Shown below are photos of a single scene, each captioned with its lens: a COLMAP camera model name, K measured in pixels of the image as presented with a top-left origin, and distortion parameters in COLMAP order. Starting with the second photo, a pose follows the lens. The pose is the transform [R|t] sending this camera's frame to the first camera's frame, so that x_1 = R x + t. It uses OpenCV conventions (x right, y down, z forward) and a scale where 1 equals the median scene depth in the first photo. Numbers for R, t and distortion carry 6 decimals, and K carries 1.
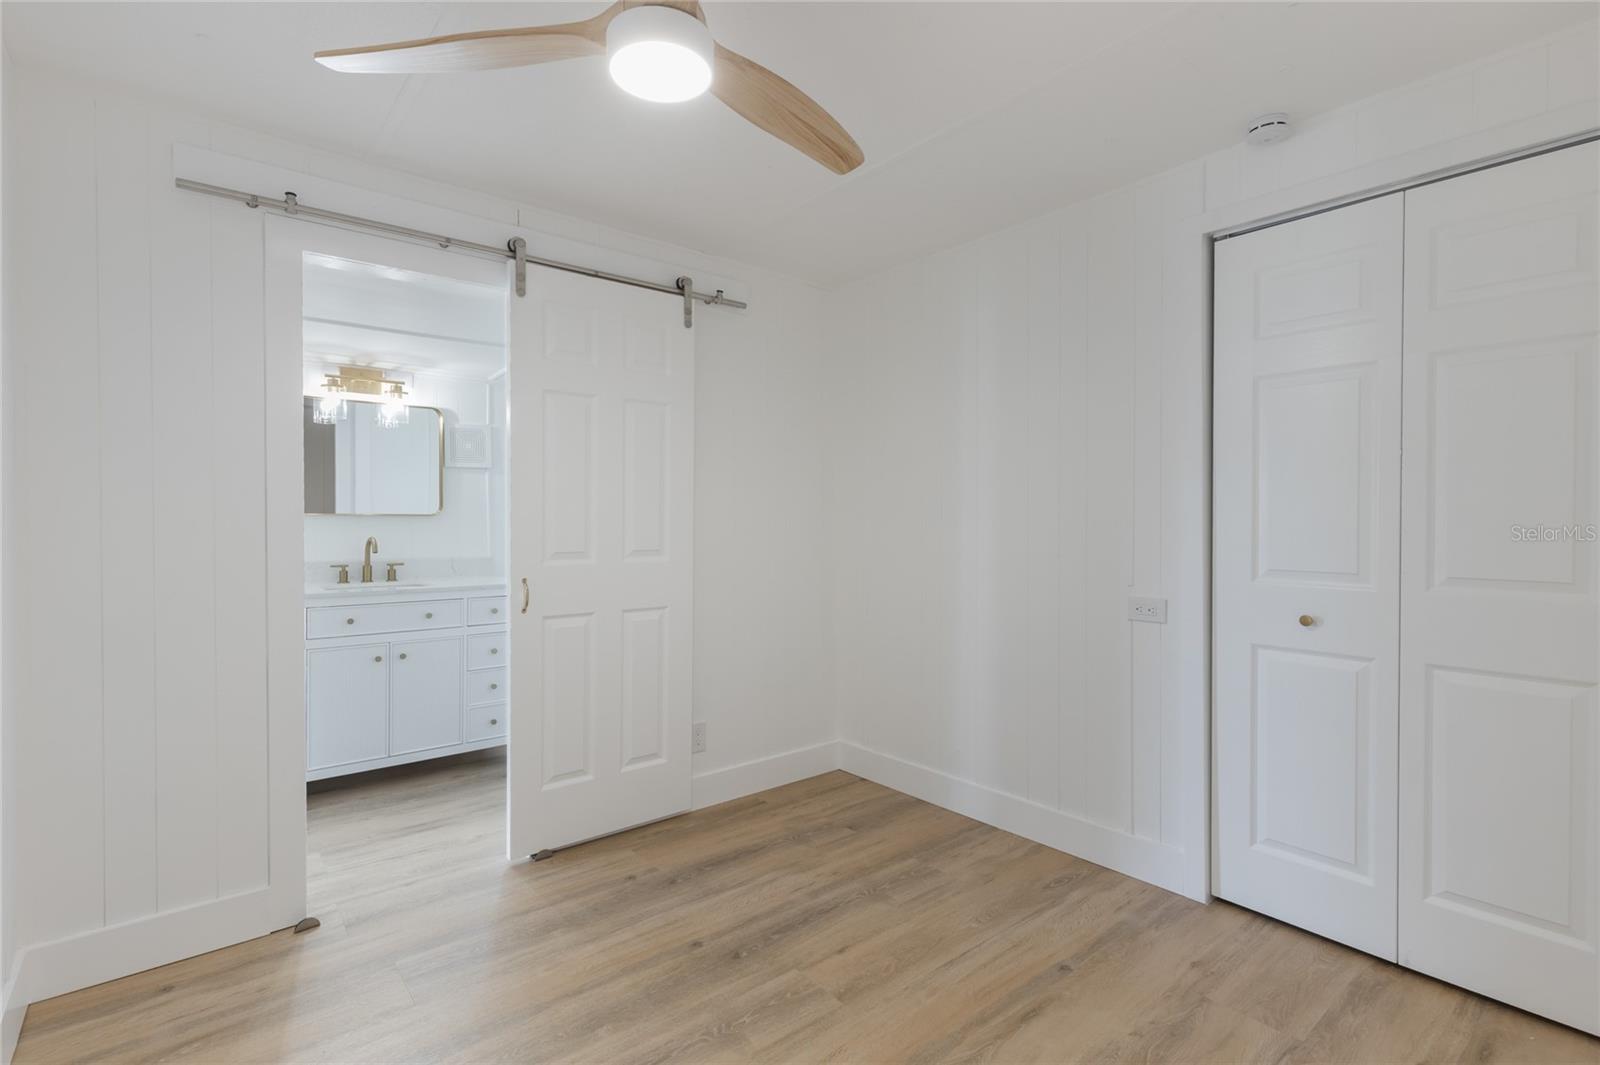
lens RADIAL K [[764.3, 0, 800.0], [0, 764.3, 532.5], [0, 0, 1]] dist [0.005866, 0.000097]
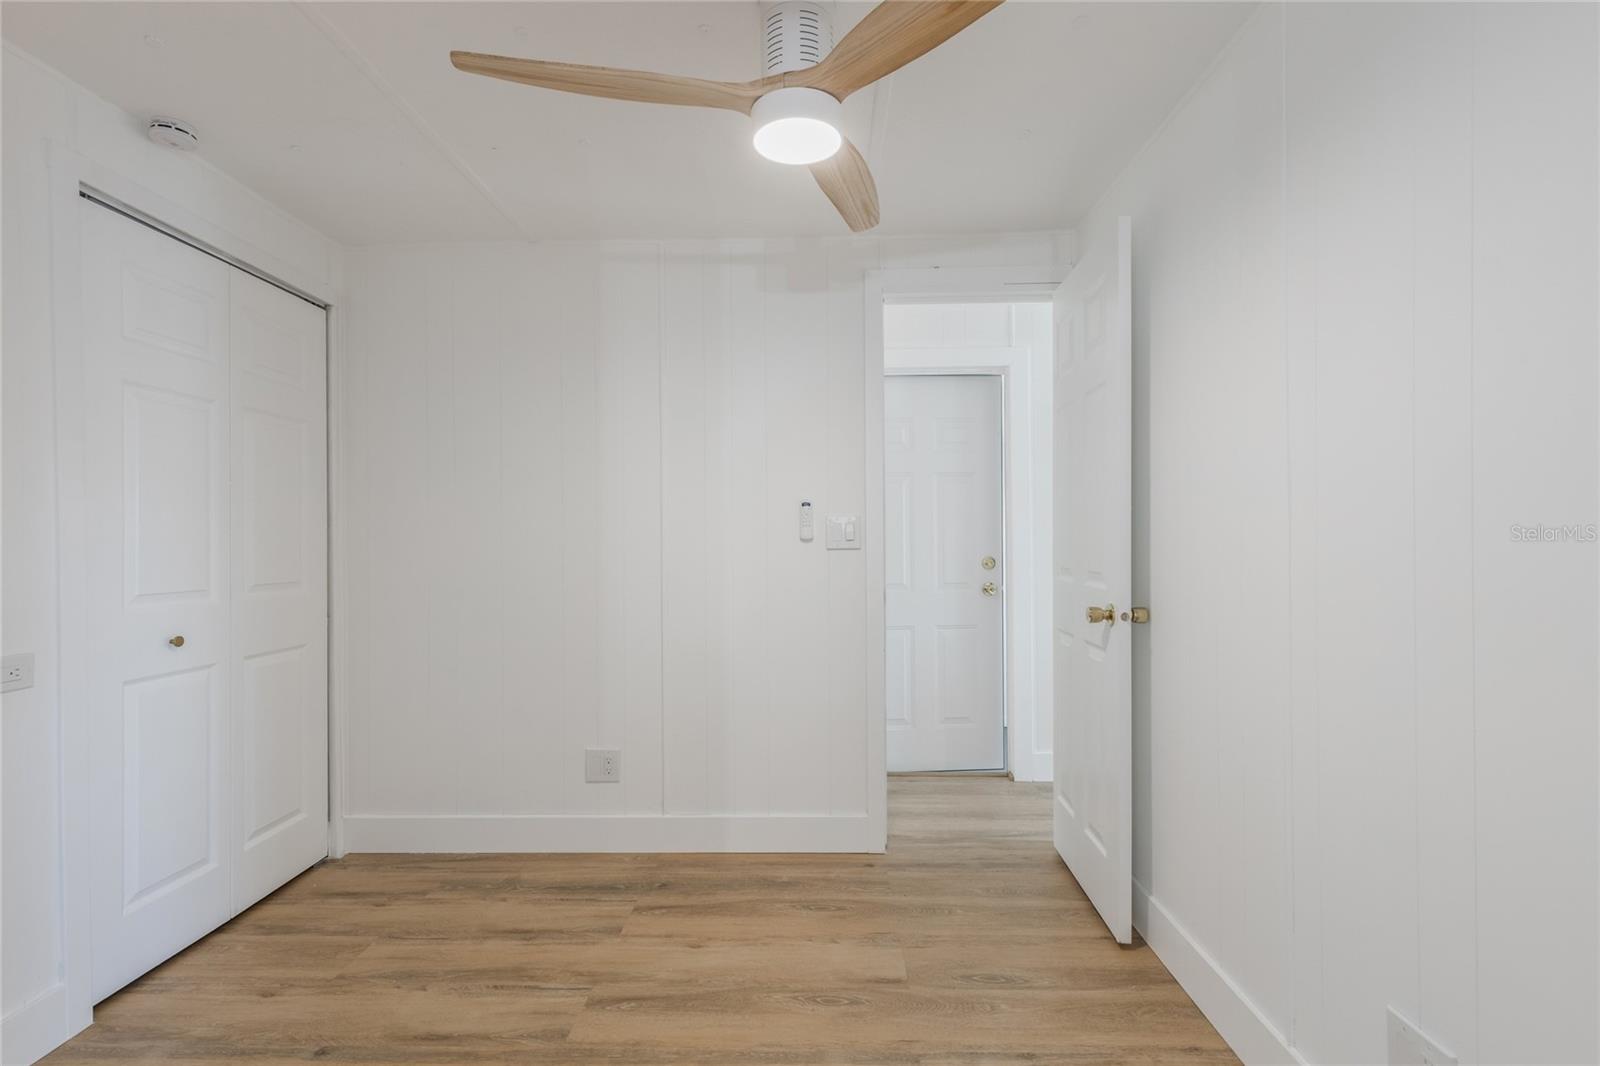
lens RADIAL K [[764.3, 0, 800.0], [0, 764.3, 533.0], [0, 0, 1]] dist [0.005866, 0.000097]
pose [[-0.759357, 0.005998, 0.650646, -0.688737], [0.013579, 0.999886, 0.006631, -0.026000], [-0.650532, 0.013870, -0.759352, 1.387937]]
